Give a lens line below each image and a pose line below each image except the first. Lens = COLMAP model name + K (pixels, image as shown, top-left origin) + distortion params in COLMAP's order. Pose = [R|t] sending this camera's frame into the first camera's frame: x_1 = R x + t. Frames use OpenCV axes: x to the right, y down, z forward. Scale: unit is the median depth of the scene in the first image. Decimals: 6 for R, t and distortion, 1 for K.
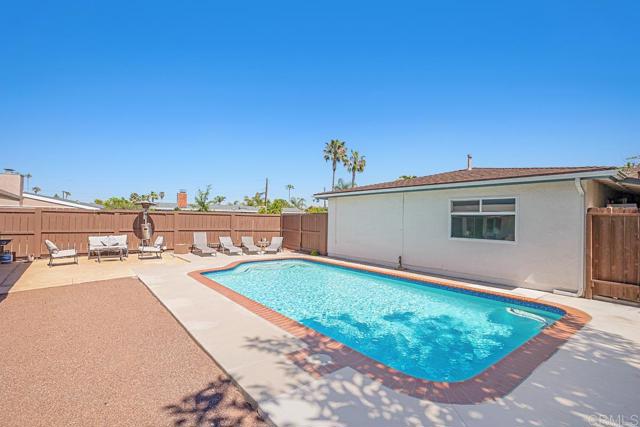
lens RADIAL K [[299.3, 0, 318.0], [0, 299.3, 202.8], [0, 0, 1]] dist [-0.001559, -0.000192]
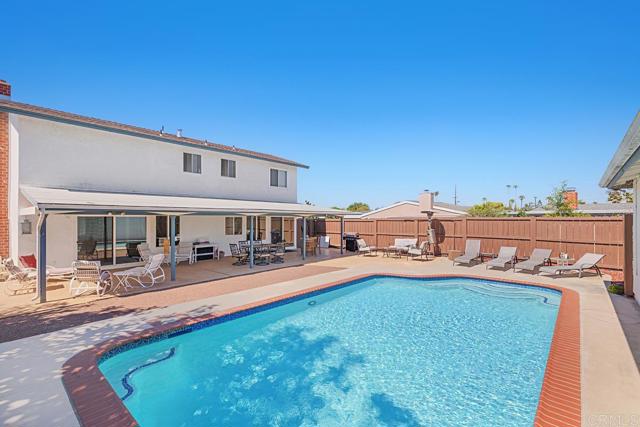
lens RADIAL K [[293.6, 0, 321.6], [0, 293.6, 200.8], [0, 0, 1]] dist [-0.000369, -0.001024]
pose [[0.167662, -0.080951, -0.982515, 0.486572], [0.060979, 0.995566, -0.071621, 0.018479], [0.983957, -0.047905, 0.171855, 0.445524]]
